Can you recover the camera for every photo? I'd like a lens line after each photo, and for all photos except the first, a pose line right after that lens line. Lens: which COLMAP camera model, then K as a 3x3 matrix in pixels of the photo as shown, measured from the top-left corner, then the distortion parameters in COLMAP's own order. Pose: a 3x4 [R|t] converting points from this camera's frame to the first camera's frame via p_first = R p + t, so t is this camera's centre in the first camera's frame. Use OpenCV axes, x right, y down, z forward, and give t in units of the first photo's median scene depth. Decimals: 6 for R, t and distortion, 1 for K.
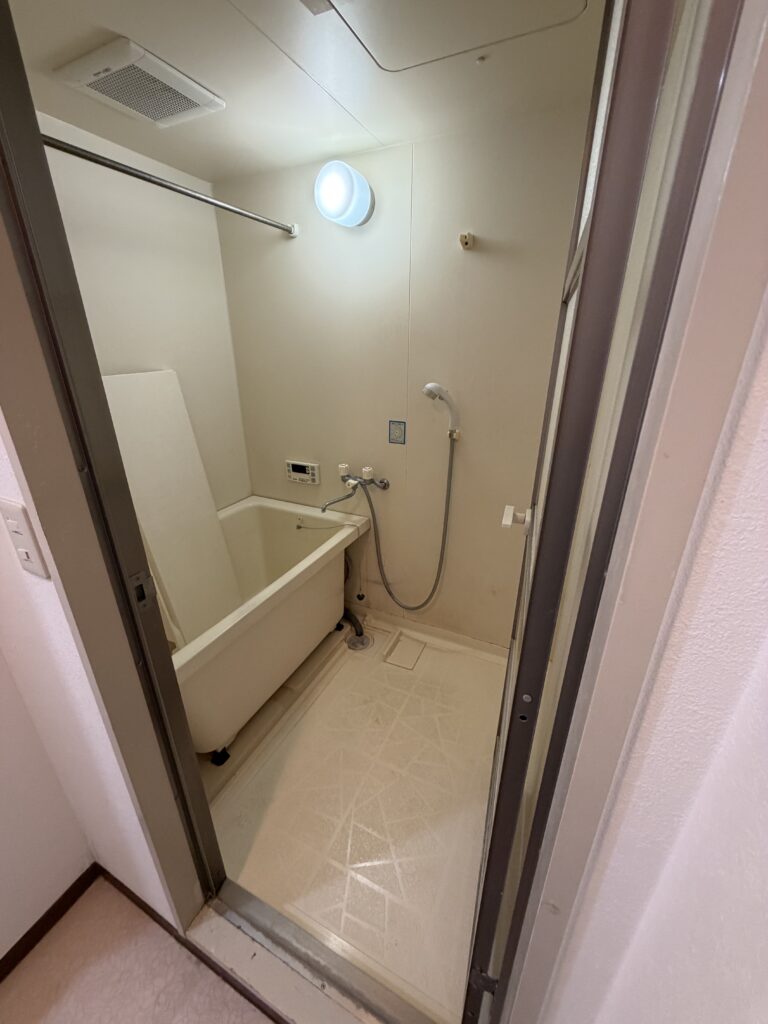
lens RADIAL K [[405.5, 0, 382.4], [0, 405.5, 515.9], [0, 0, 1]] dist [-0.002144, -0.000022]
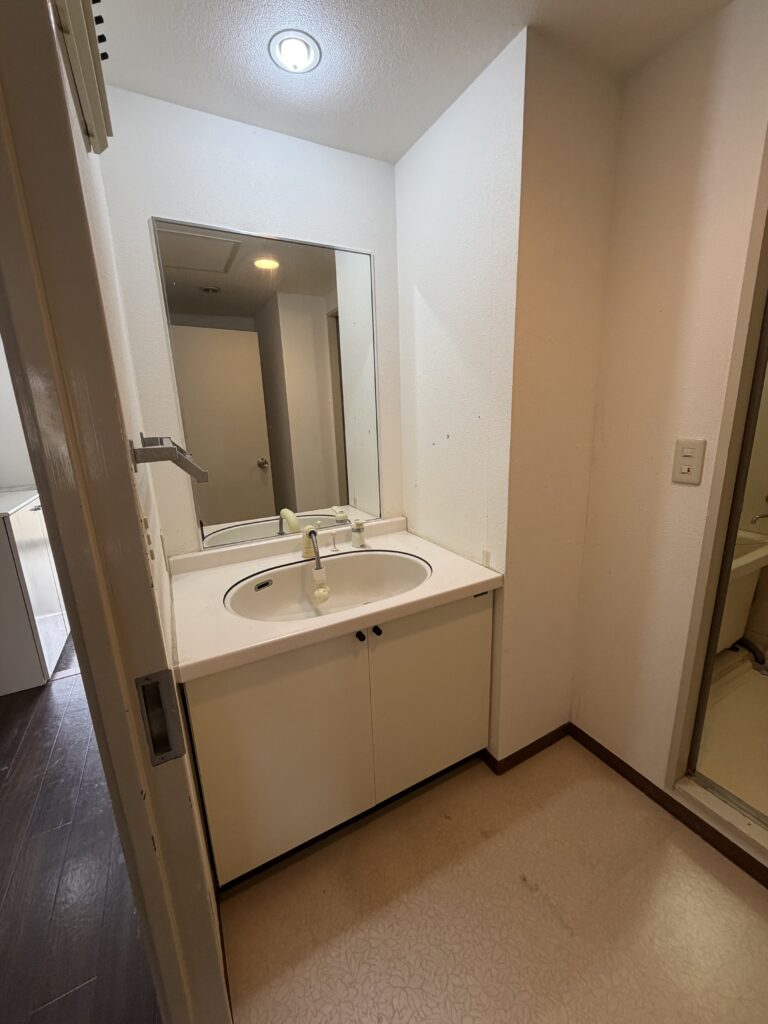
lens RADIAL K [[405.5, 0, 382.4], [0, 405.5, 515.9], [0, 0, 1]] dist [-0.002144, -0.000022]
pose [[0.807787, 0.105859, -0.579891, -0.300167], [-0.191776, 0.977421, -0.088716, 0.238940], [0.557406, 0.182873, 0.809849, -0.406526]]
